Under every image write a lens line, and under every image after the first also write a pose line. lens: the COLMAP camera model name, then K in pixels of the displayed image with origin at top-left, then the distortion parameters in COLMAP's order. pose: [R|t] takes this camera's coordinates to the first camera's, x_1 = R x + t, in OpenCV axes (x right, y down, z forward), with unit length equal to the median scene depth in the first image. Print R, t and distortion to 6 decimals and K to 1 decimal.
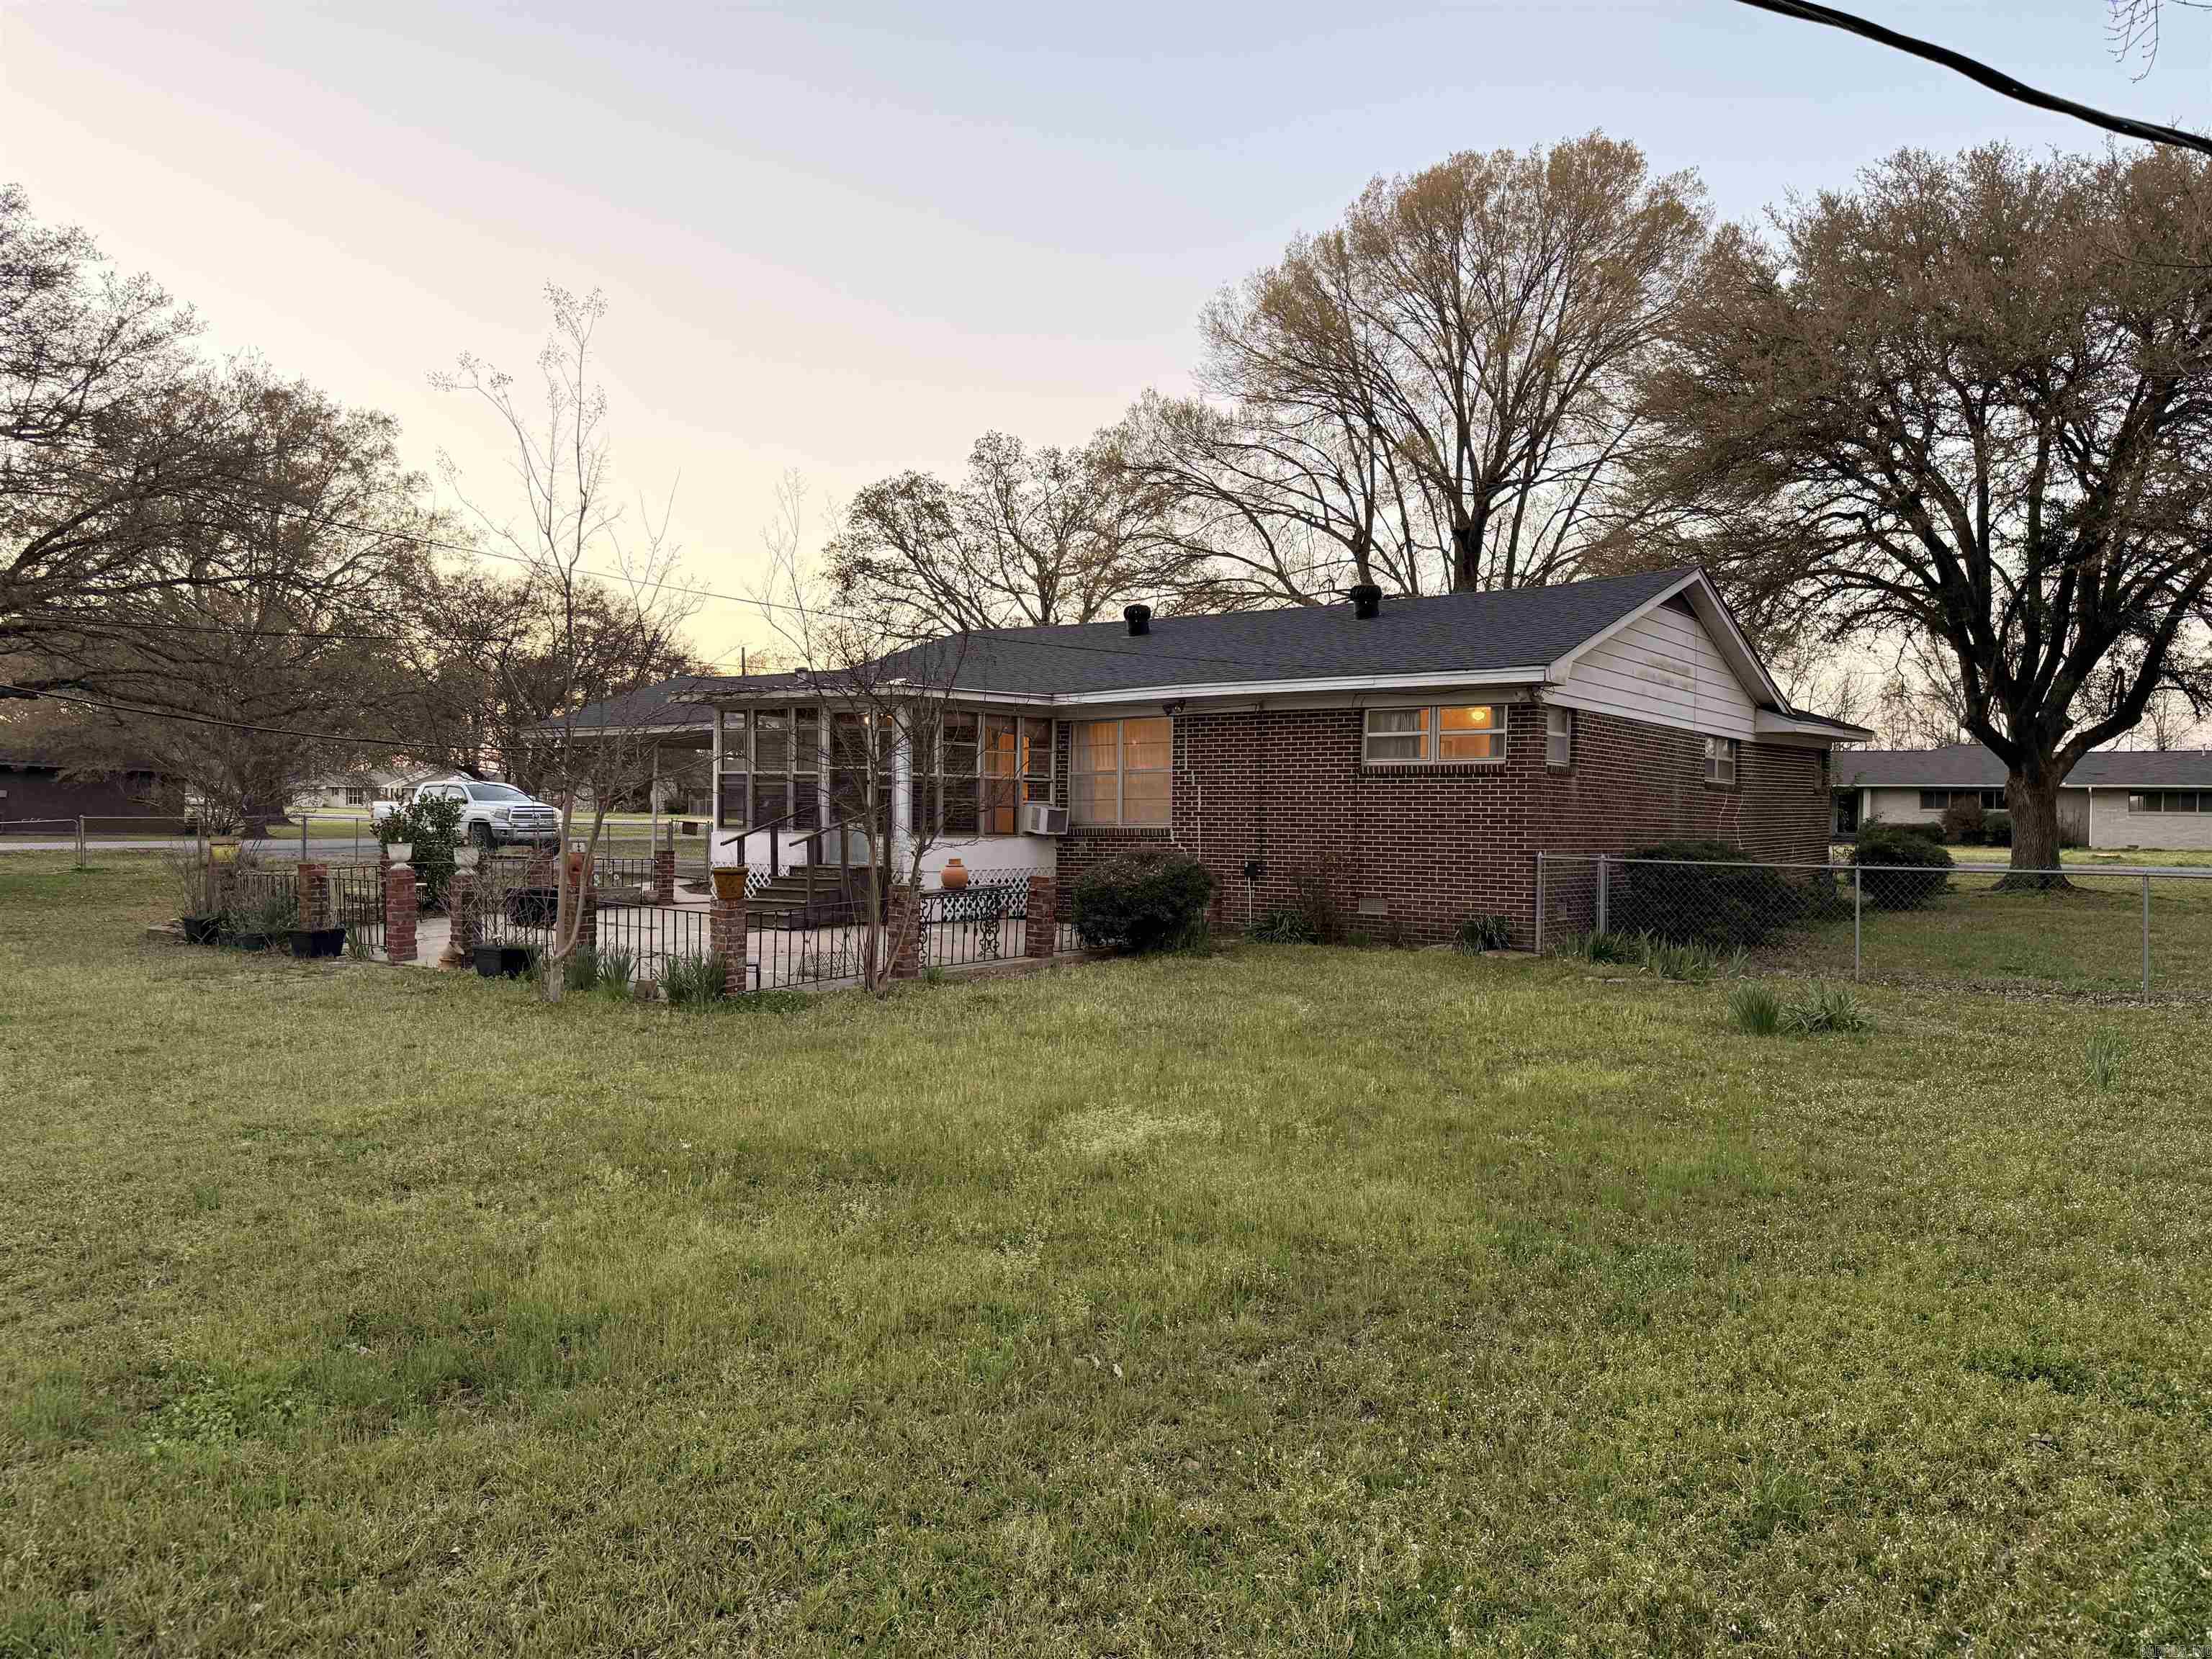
lens RADIAL K [[1572.8, 0, 1108.2], [0, 1572.8, 827.6], [0, 0, 1]] dist [0.023593, -0.028405]
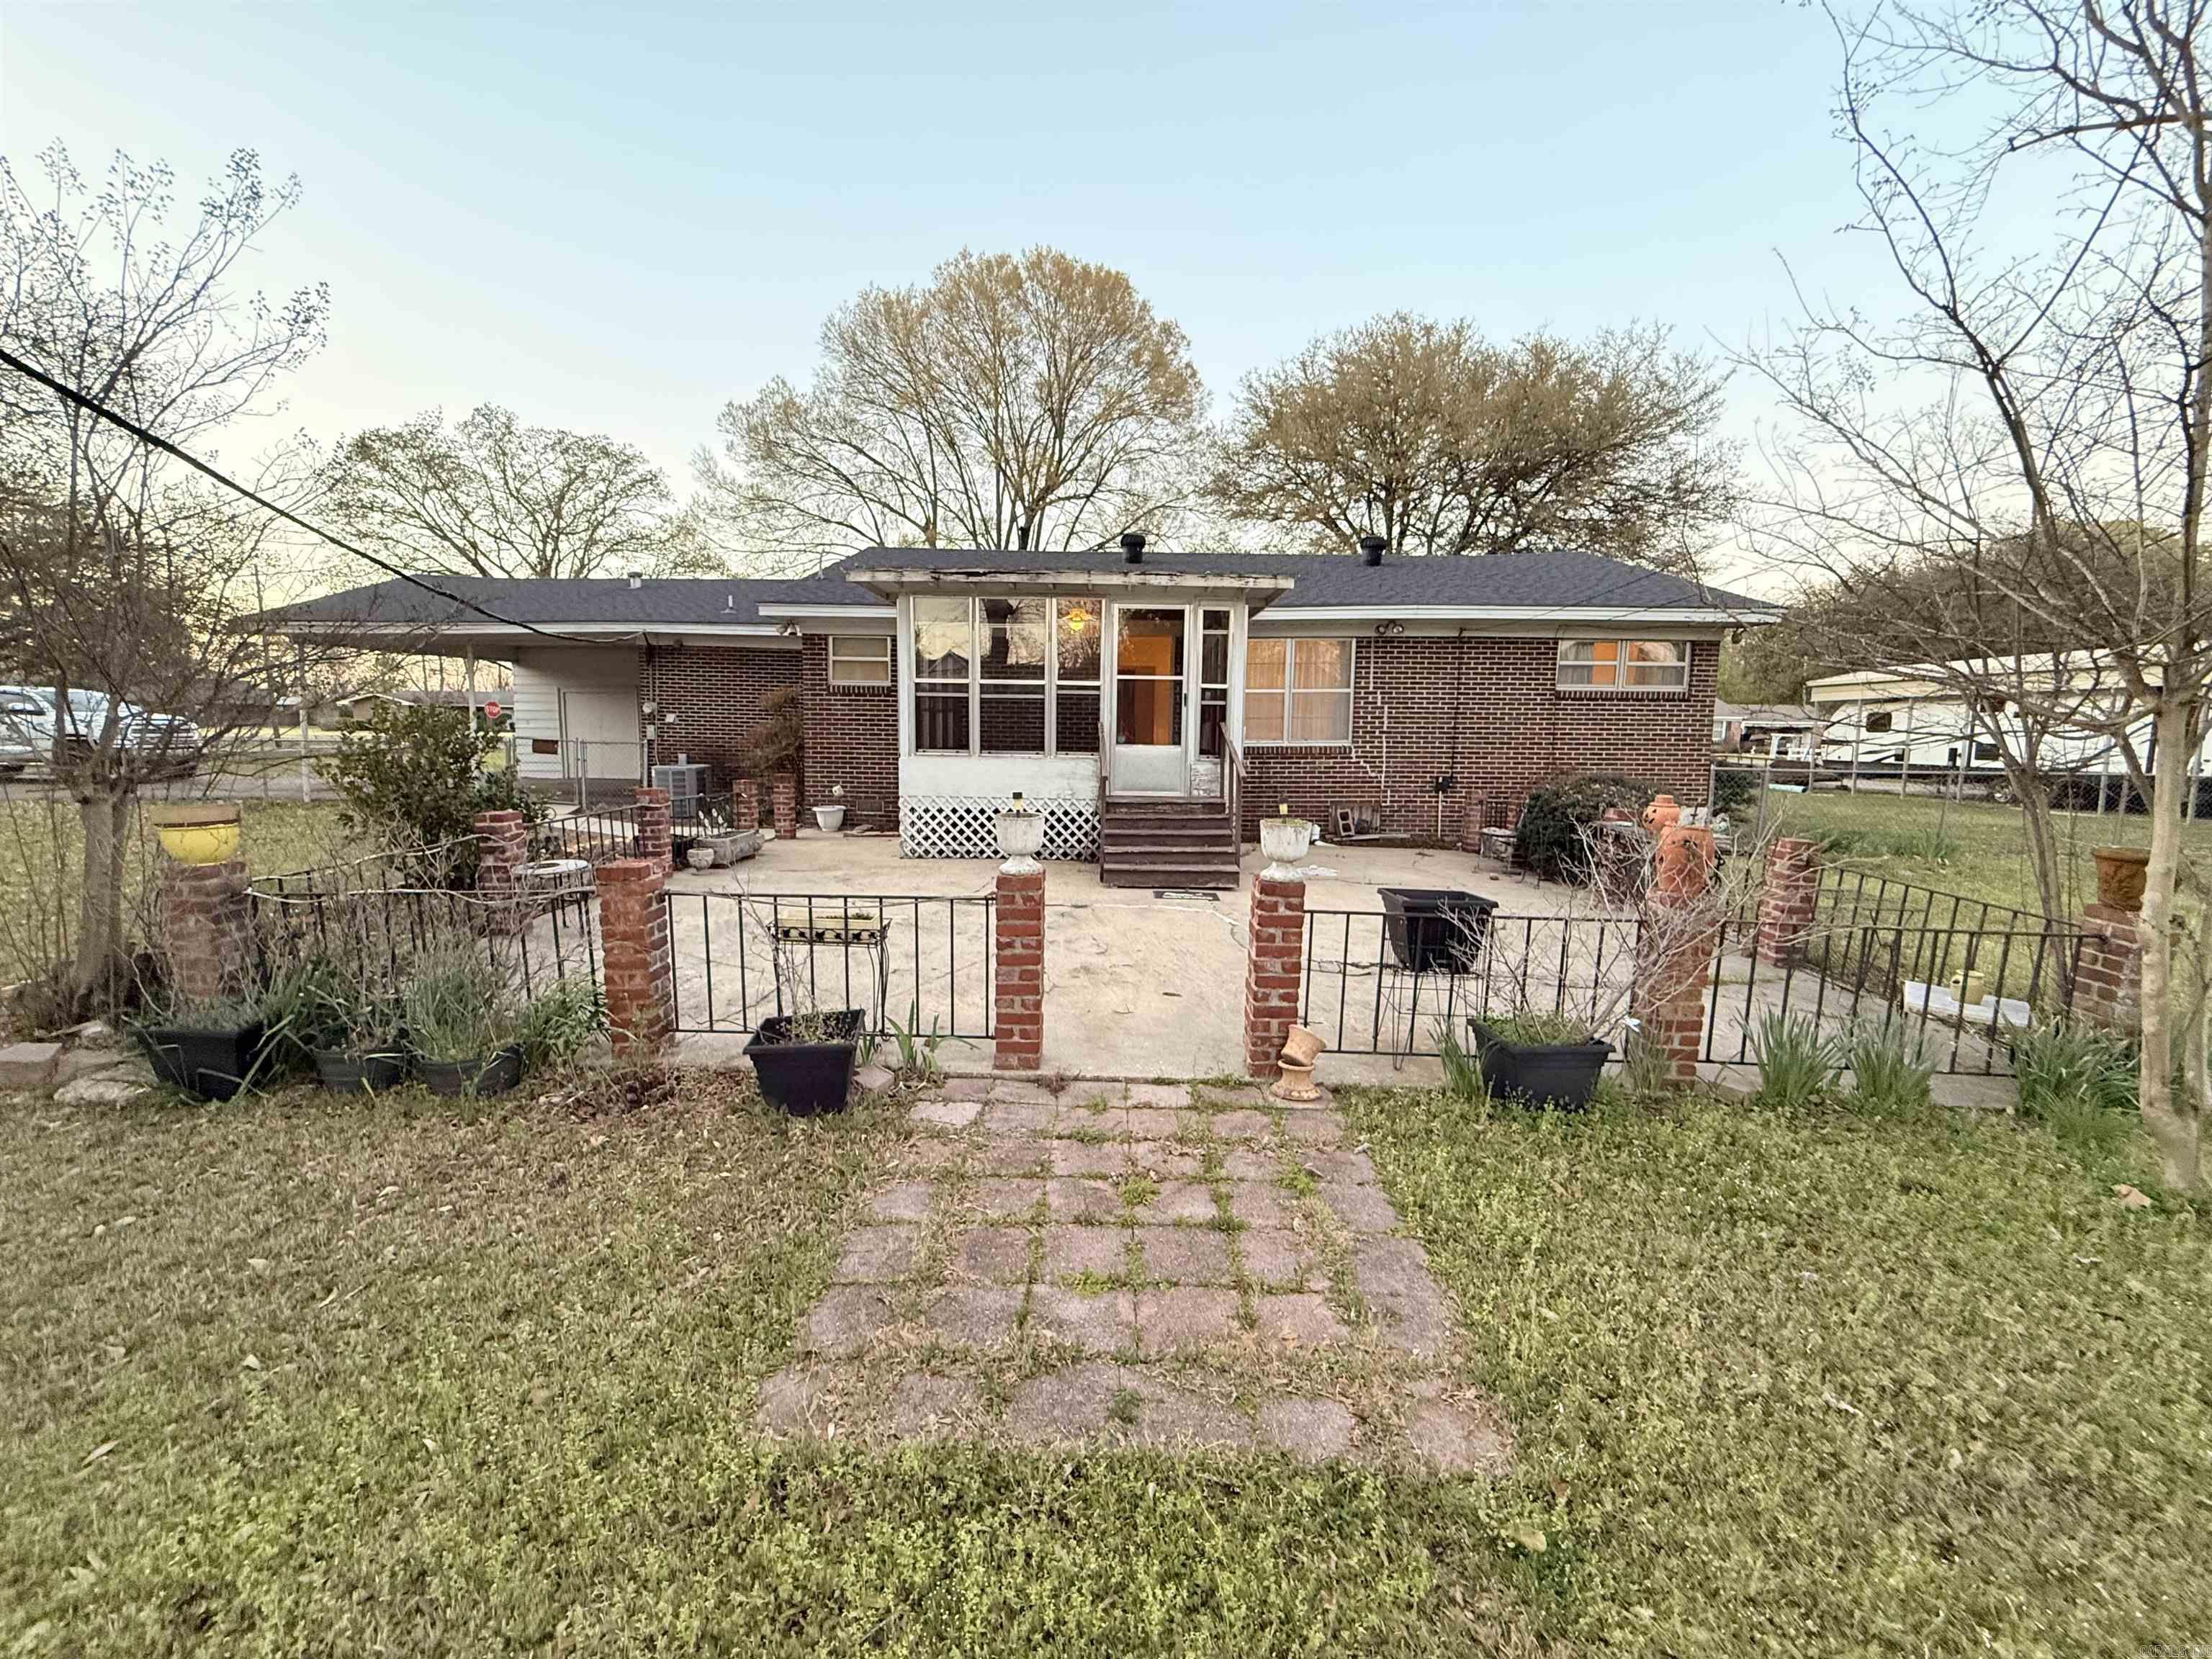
lens RADIAL K [[889.9, 0, 1101.7], [0, 889.9, 834.8], [0, 0, 1]] dist [0.000497, 0.000793]
pose [[0.815006, -0.066744, 0.575595, -0.448196], [0.000168, 0.993371, 0.114949, -0.009202], [-0.579452, -0.093588, 0.809615, 0.621413]]
